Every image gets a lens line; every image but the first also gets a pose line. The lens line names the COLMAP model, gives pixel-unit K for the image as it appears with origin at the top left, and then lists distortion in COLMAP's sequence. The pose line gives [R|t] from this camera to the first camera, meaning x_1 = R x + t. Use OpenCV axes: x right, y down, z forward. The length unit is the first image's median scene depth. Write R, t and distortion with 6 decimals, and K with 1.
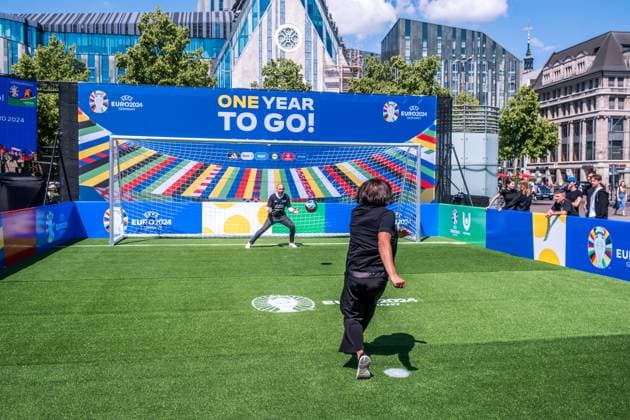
lens RADIAL K [[564.7, 0, 313.2], [0, 564.7, 210.6], [0, 0, 1]] dist [0.000480, -0.060972]
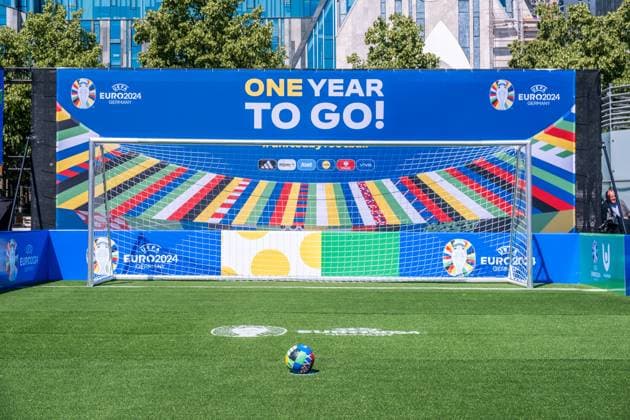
lens RADIAL K [[987.1, 0, 315.0], [0, 987.1, 210.0], [0, 0, 1]] dist [0.159861, -1.487520]
pose [[0.982992, -0.009525, -0.183400, 0.139463], [-0.002350, 0.997920, -0.064420, 0.037092], [0.183632, 0.063755, 0.980925, -0.182388]]
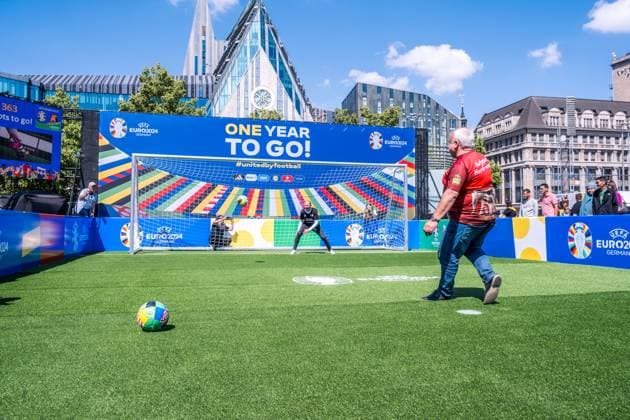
lens RADIAL K [[496.0, 0, 313.1], [0, 496.0, 210.1], [0, 0, 1]] dist [-0.039750, 0.009473]
pose [[0.997617, -0.005354, 0.068781, -0.061815], [0.011183, 0.996348, -0.084646, 0.050645], [-0.068077, 0.085214, 0.994034, 0.024530]]
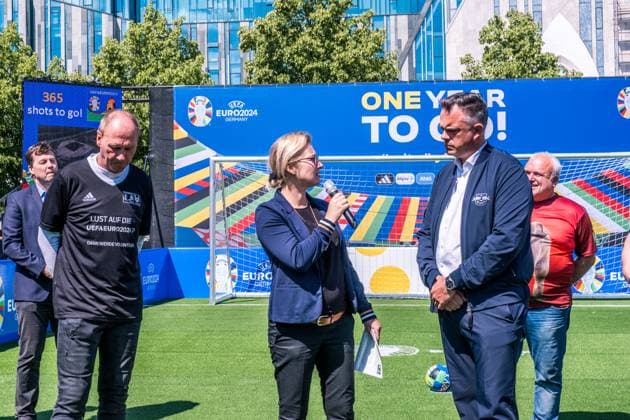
lens RADIAL K [[1065.4, 0, 298.9], [0, 1065.4, 211.1], [0, 0, 1]] dist [0.018737, -0.325193]
pose [[0.955091, -0.022907, -0.295427, 0.137545], [0.001965, 0.997475, -0.070991, 0.031997], [0.296307, 0.067222, 0.952724, -0.251753]]
